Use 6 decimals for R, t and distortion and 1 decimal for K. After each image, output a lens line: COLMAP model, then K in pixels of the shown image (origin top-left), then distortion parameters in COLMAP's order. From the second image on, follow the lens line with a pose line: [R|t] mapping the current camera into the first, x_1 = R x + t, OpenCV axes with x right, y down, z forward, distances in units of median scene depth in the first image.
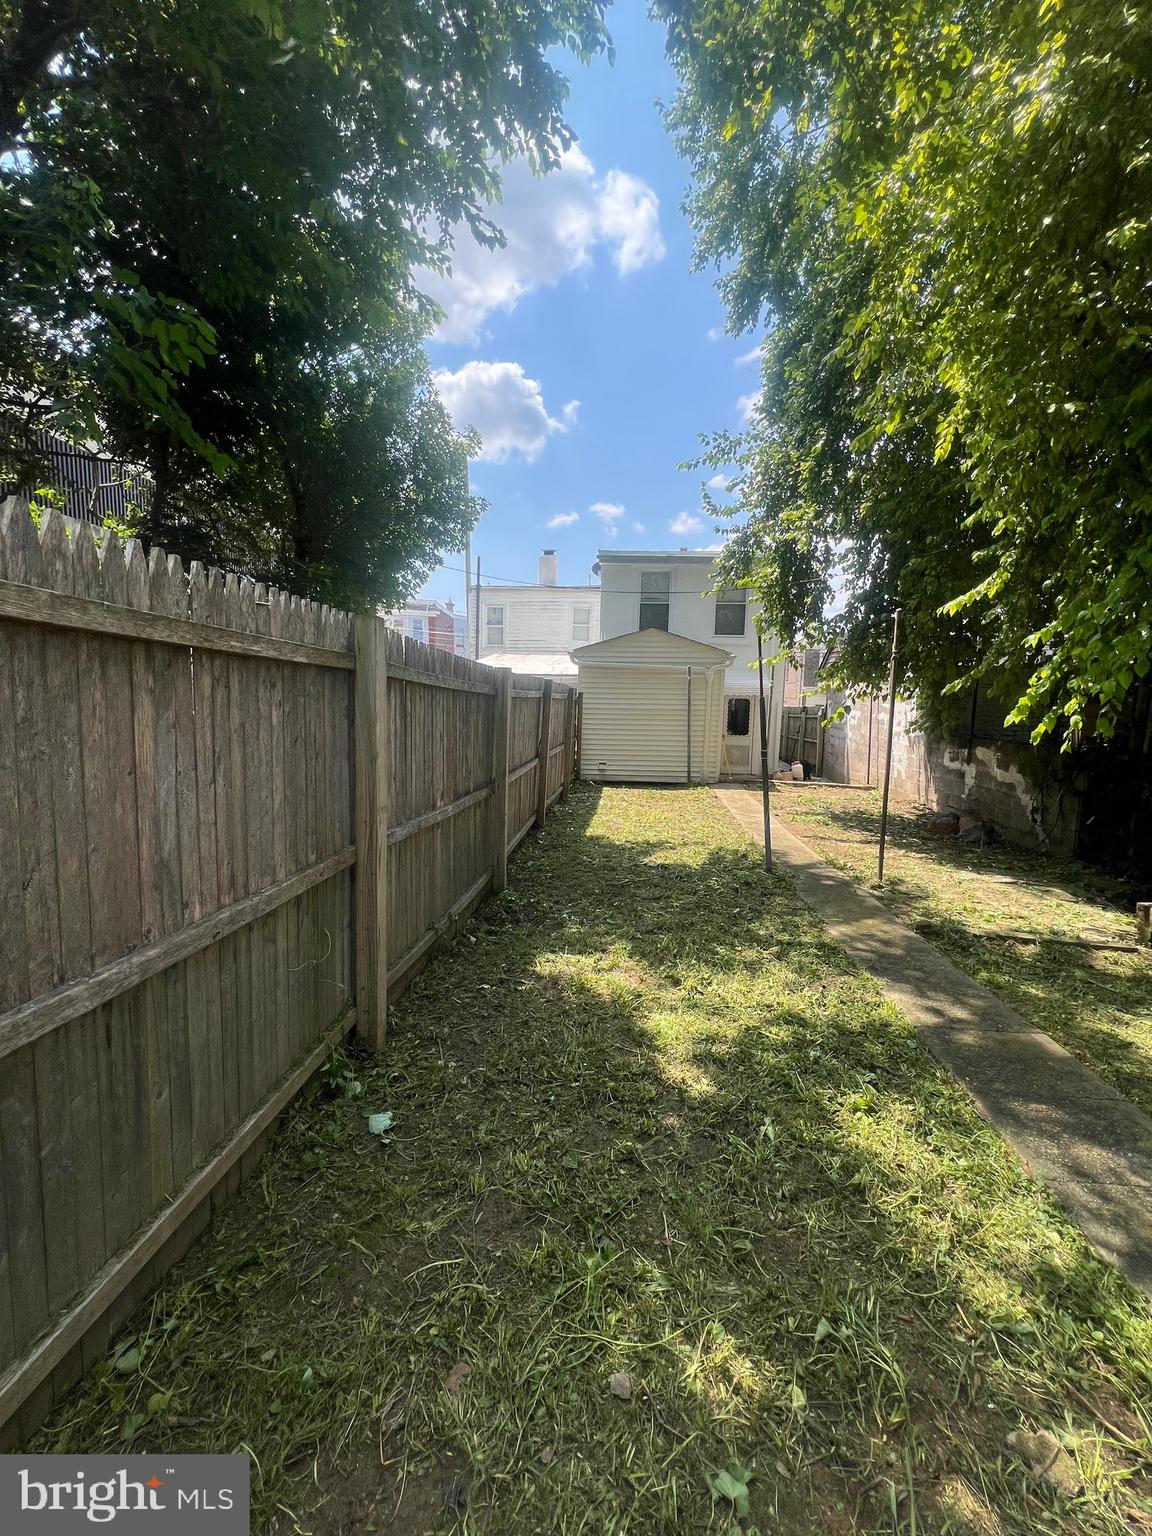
lens RADIAL K [[612.9, 0, 582.6], [0, 612.9, 765.6], [0, 0, 1]] dist [-0.001568, 0.000141]
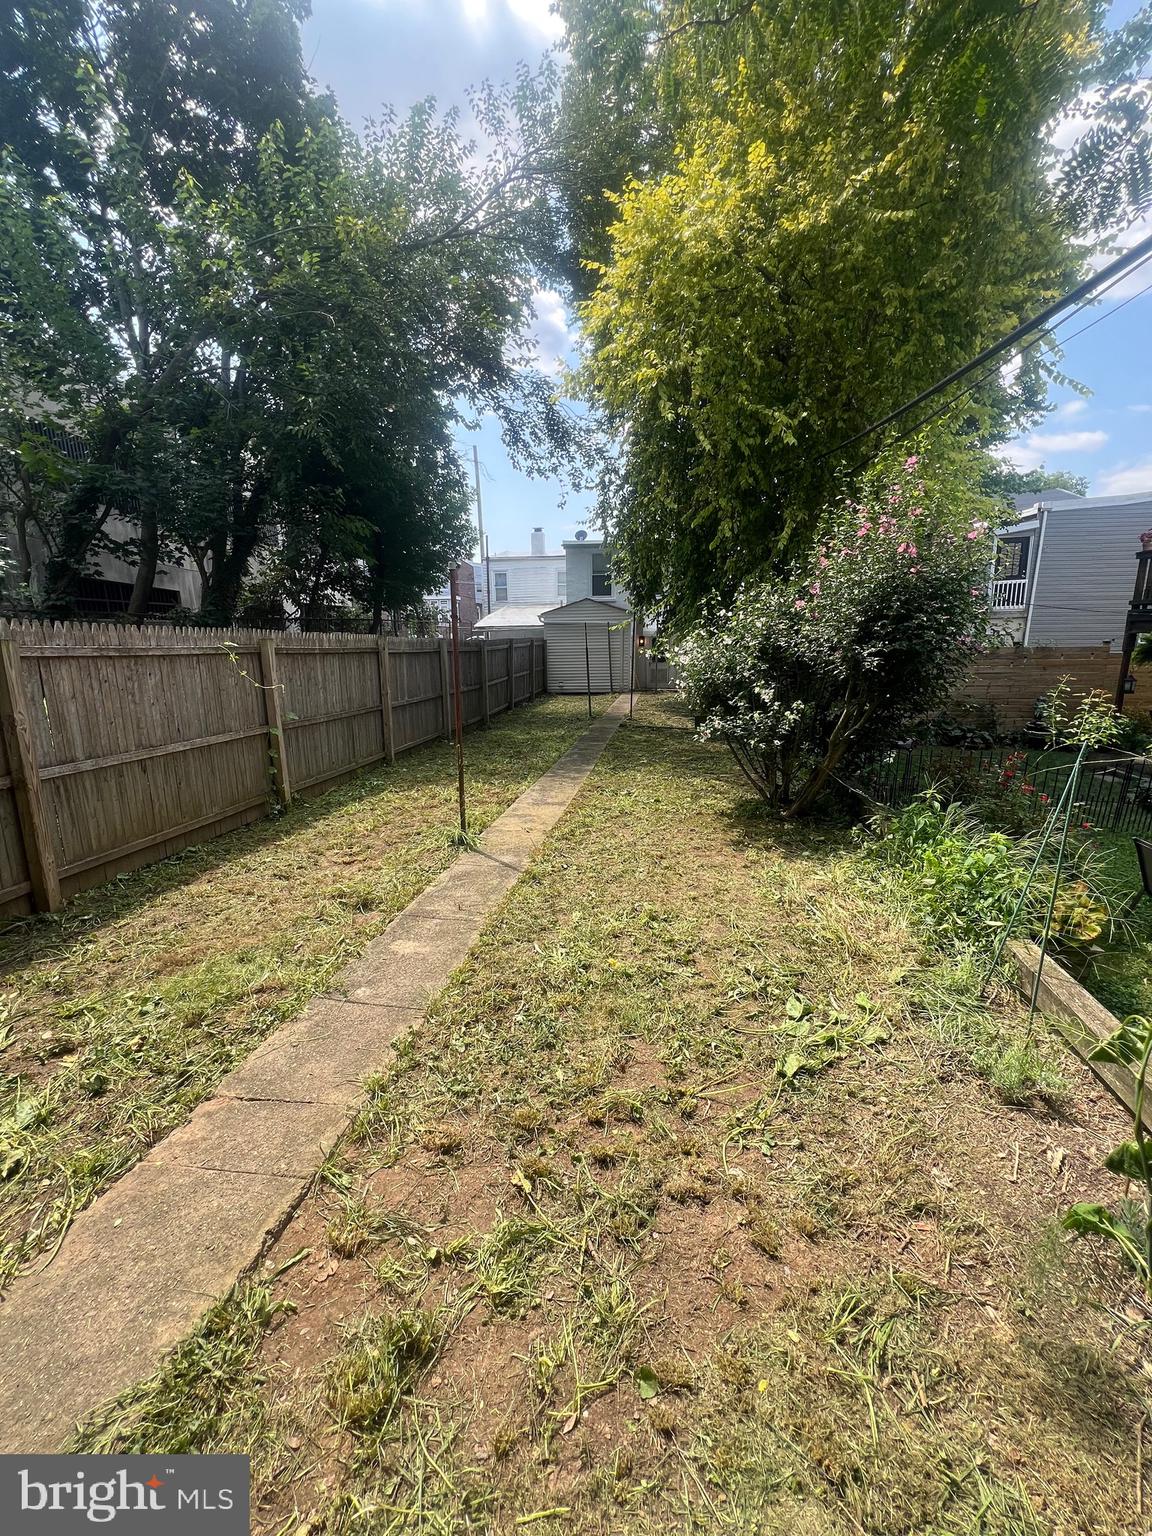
lens RADIAL K [[612.9, 0, 582.6], [0, 612.9, 765.6], [0, 0, 1]] dist [-0.001568, 0.000141]
pose [[0.998647, -0.012782, -0.050401, 0.167529], [0.018231, 0.993855, 0.109180, 0.039661], [0.048696, -0.109951, 0.992743, -0.647159]]
